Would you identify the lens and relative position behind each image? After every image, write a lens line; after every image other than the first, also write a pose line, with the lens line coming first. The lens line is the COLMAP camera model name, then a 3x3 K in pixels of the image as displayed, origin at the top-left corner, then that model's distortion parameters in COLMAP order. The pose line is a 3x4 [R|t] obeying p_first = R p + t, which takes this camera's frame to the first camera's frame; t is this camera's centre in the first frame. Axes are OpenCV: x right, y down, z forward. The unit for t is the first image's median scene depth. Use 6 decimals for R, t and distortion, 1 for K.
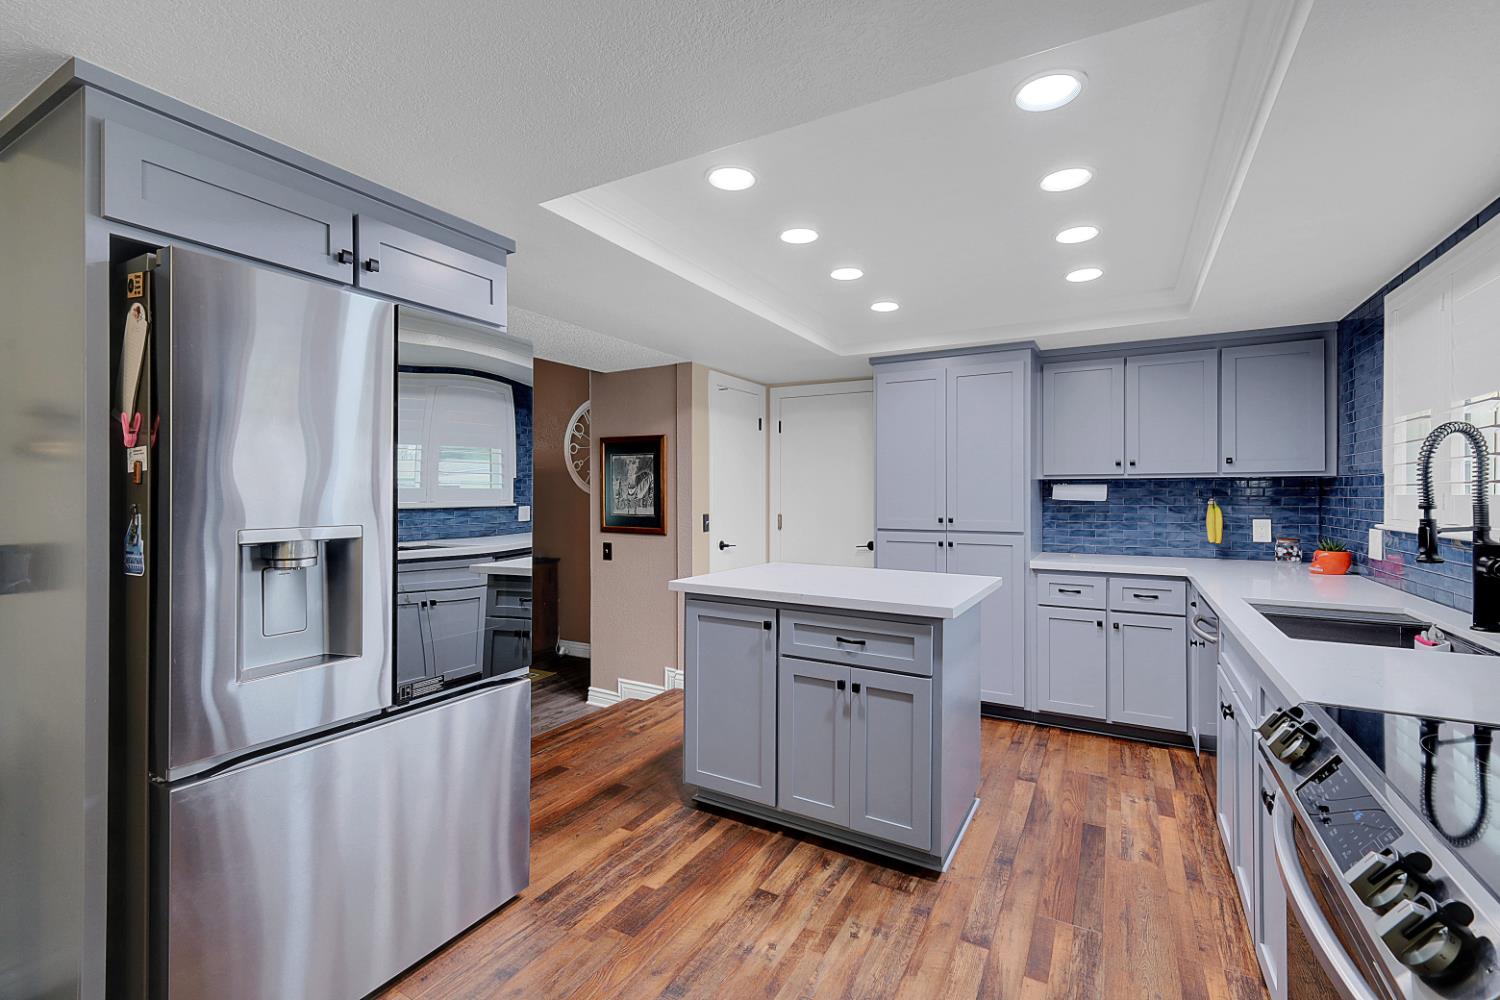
lens RADIAL K [[648.5, 0, 755.9], [0, 648.5, 490.8], [0, 0, 1]] dist [0.002846, 0.000585]
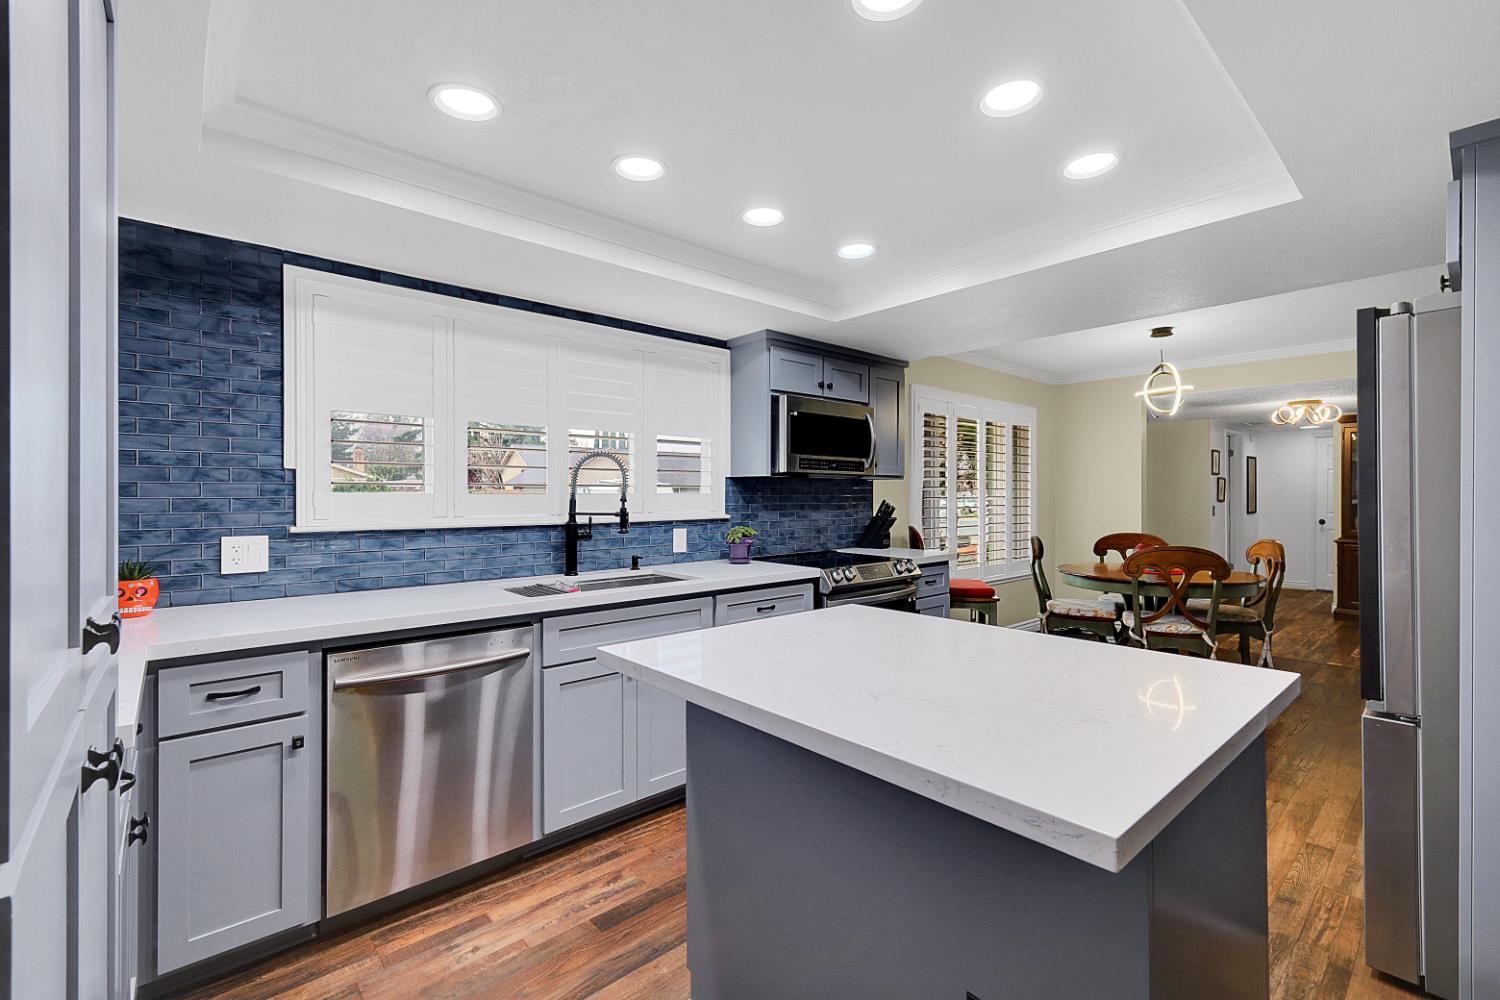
lens RADIAL K [[648.5, 0, 751.2], [0, 648.5, 496.6], [0, 0, 1]] dist [0.002846, 0.000585]
pose [[-0.943198, -0.002871, 0.332217, 0.093080], [-0.003824, 0.999990, -0.002215, 0.010110], [-0.332208, -0.003360, -0.943200, 1.614760]]
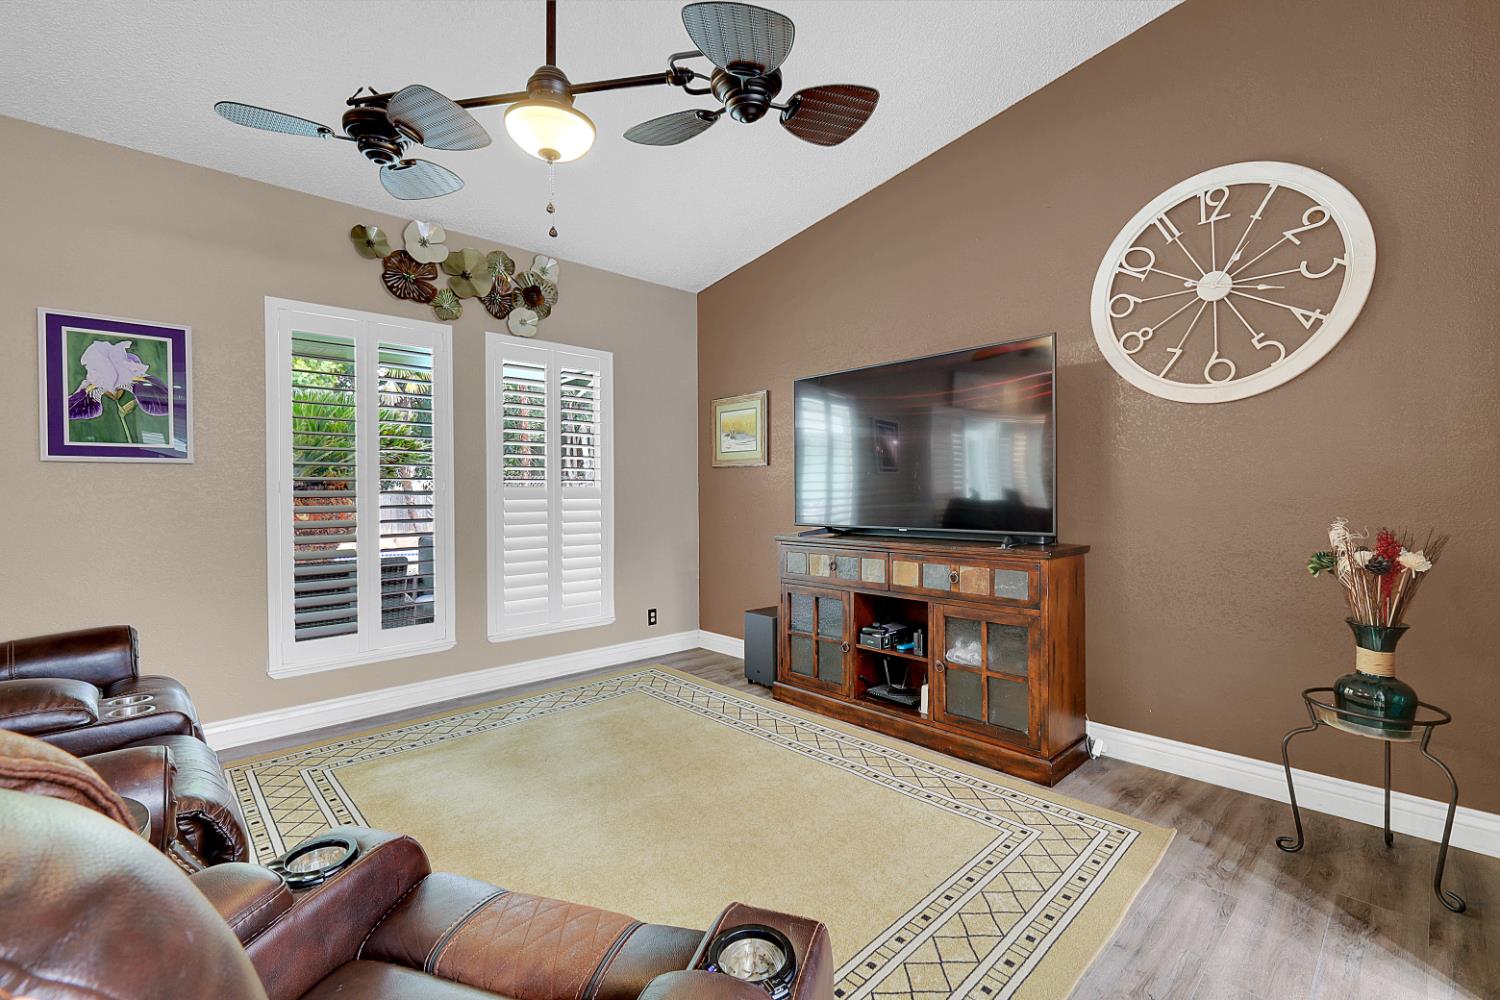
lens RADIAL K [[648.5, 0, 739.0], [0, 648.5, 499.5], [0, 0, 1]] dist [0.002846, 0.000585]
pose [[0.952060, -0.003245, -0.305894, -0.934237], [0.008108, 0.999860, 0.014628, 0.144455], [0.305803, -0.016407, 0.951953, 1.142829]]
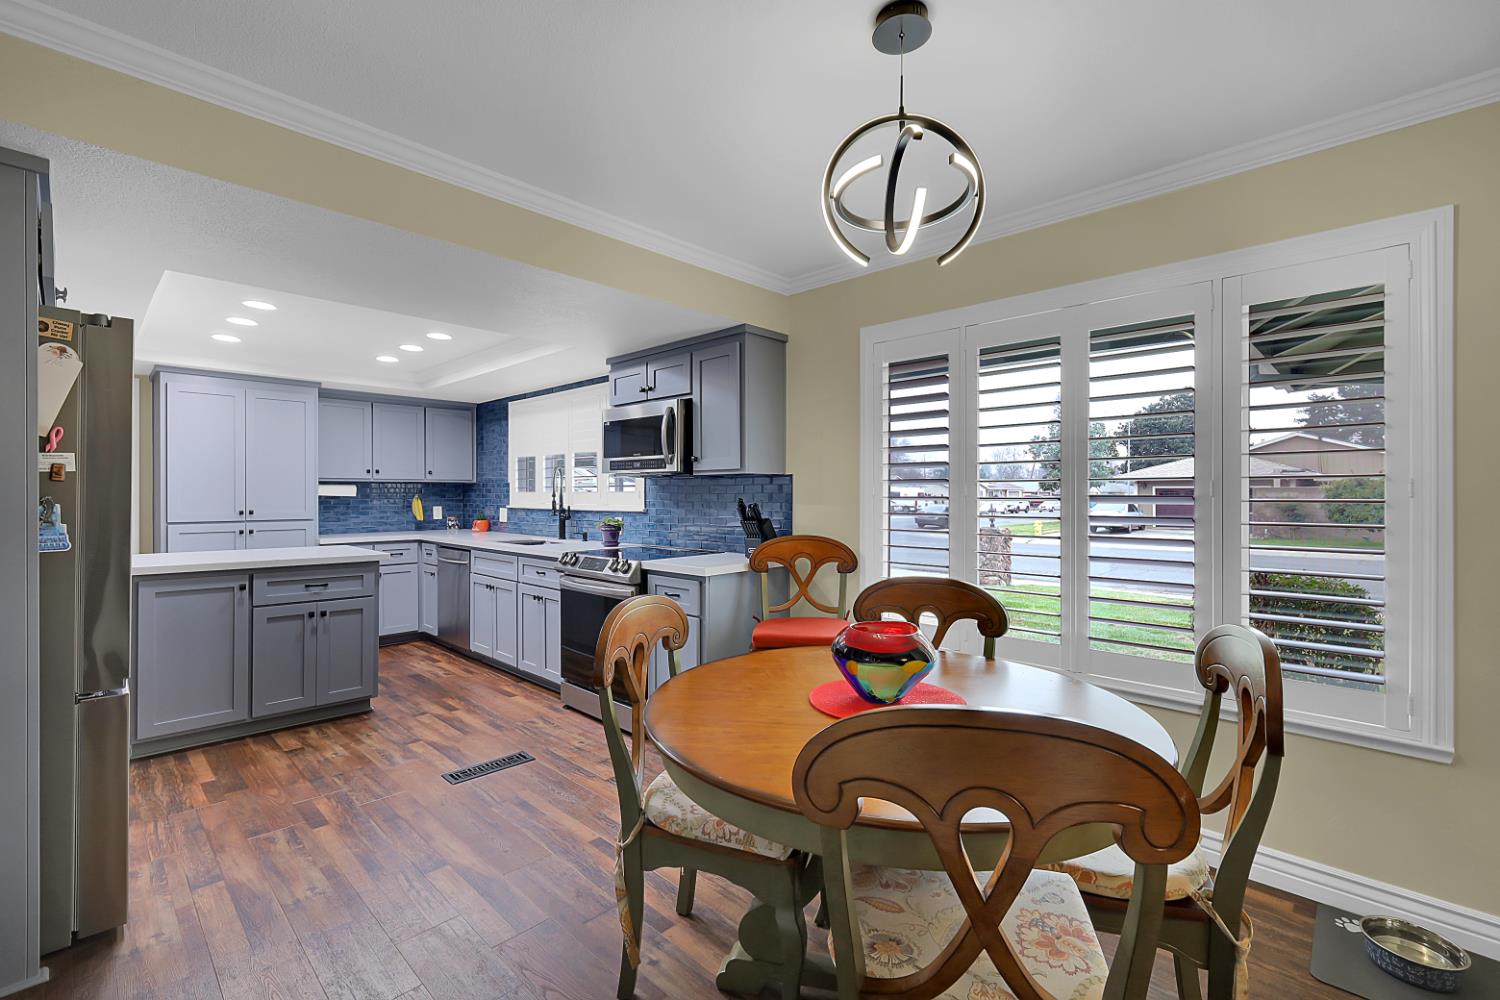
lens RADIAL K [[648.5, 0, 745.4], [0, 648.5, 493.6], [0, 0, 1]] dist [0.002846, 0.000585]
pose [[0.257424, -0.000118, 0.966298, -0.953902], [-0.005669, 0.999983, 0.001632, 0.002895], [-0.966282, -0.005898, 0.257419, -0.341093]]
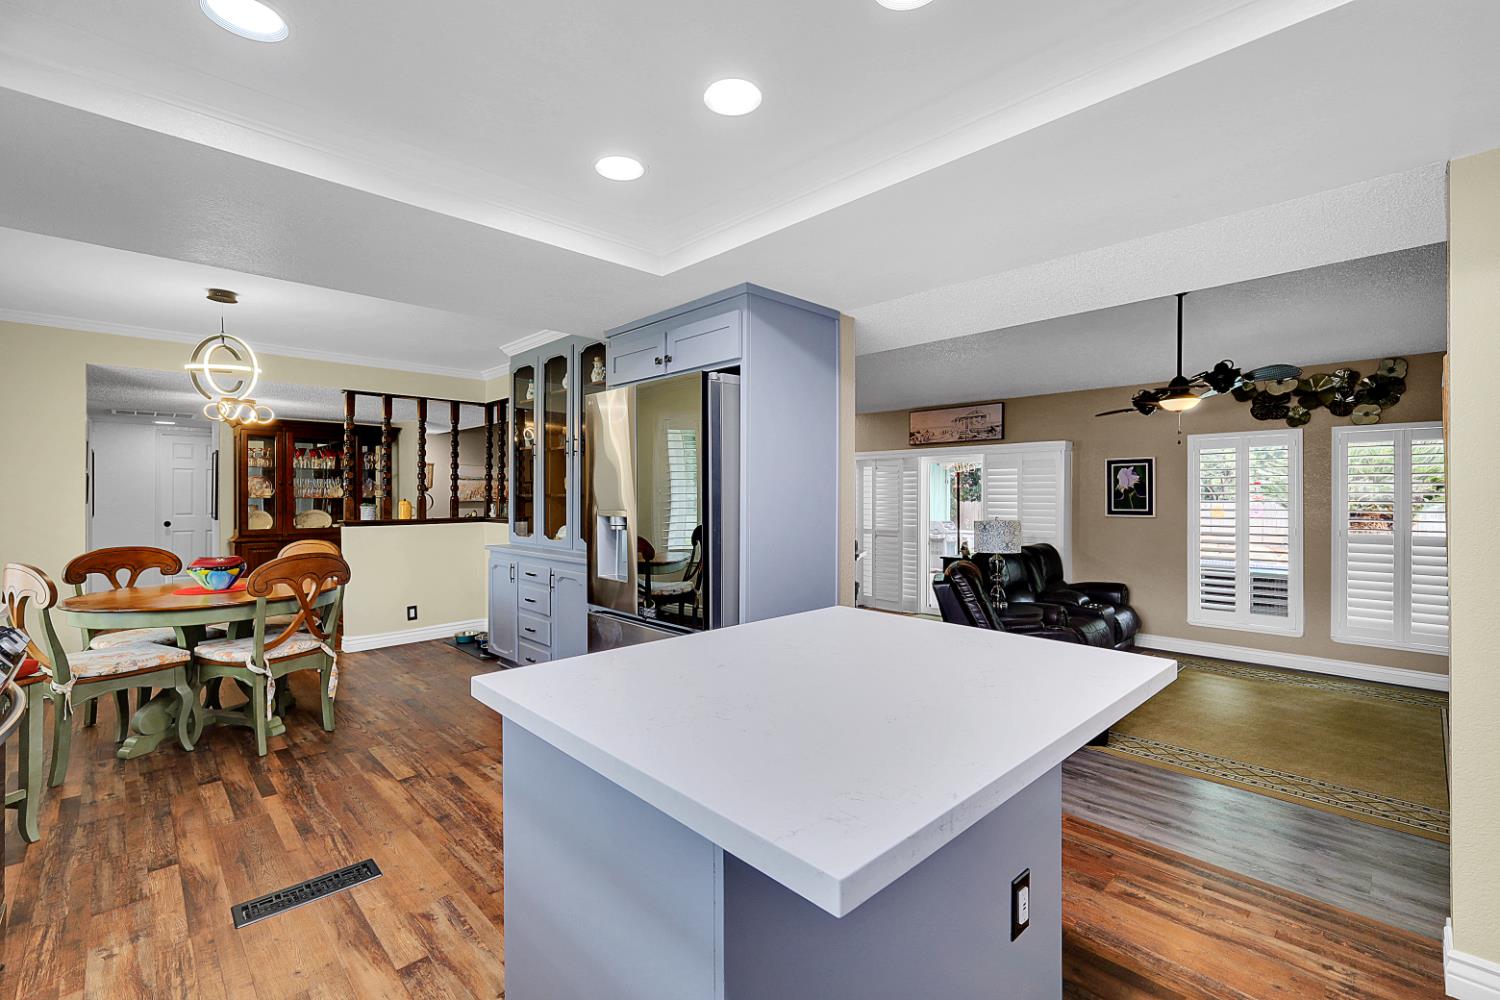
lens RADIAL K [[648.5, 0, 749.0], [0, 648.5, 494.7], [0, 0, 1]] dist [0.002846, 0.000585]
pose [[-0.286467, -0.002954, -0.958086, 0.652143], [0.005163, 0.999976, -0.004627, 0.008598], [0.958076, -0.006272, -0.286445, 1.138806]]
